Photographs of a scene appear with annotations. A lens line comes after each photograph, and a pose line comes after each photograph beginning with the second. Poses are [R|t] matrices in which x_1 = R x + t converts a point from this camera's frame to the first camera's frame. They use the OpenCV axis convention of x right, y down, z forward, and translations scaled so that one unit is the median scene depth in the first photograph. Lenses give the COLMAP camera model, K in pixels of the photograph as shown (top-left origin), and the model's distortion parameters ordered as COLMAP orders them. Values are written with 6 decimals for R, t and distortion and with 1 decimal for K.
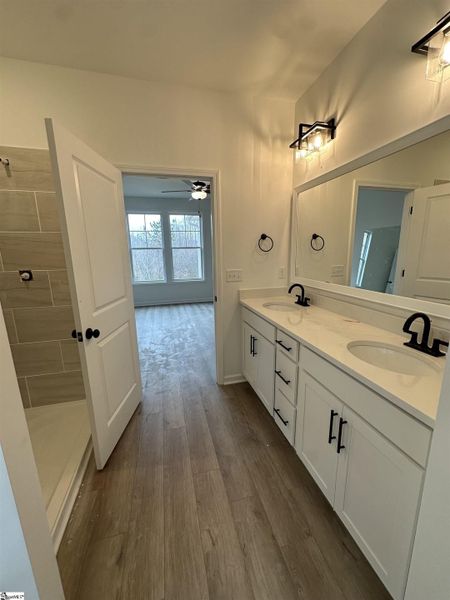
lens RADIAL K [[253.5, 0, 225.8], [0, 253.5, 302.9], [0, 0, 1]] dist [-0.004323, -0.000210]
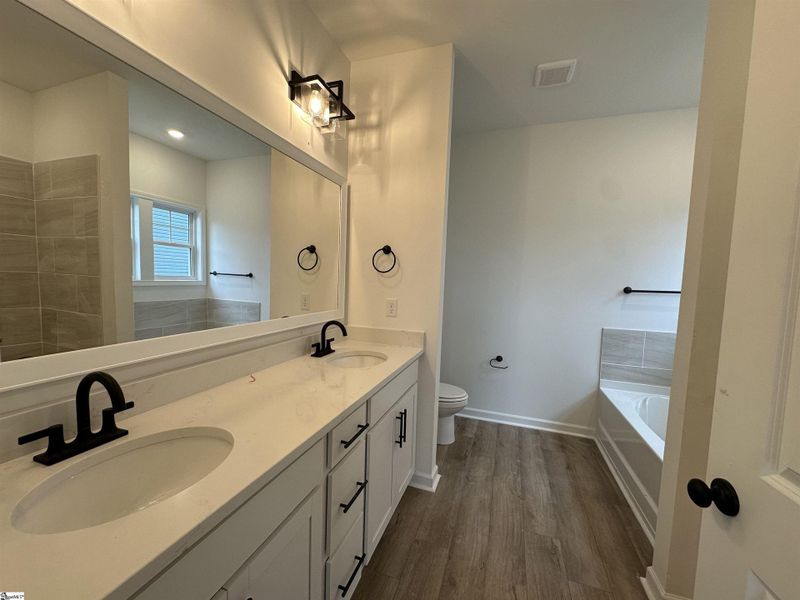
lens RADIAL K [[338.0, 0, 400.0], [0, 338.0, 307.1], [0, 0, 1]] dist [-0.004323, -0.000210]
pose [[-0.850573, -0.036889, 0.524562, -0.277320], [0.107244, 0.964403, 0.241716, -0.311980], [-0.514805, 0.261853, -0.816339, 1.812246]]
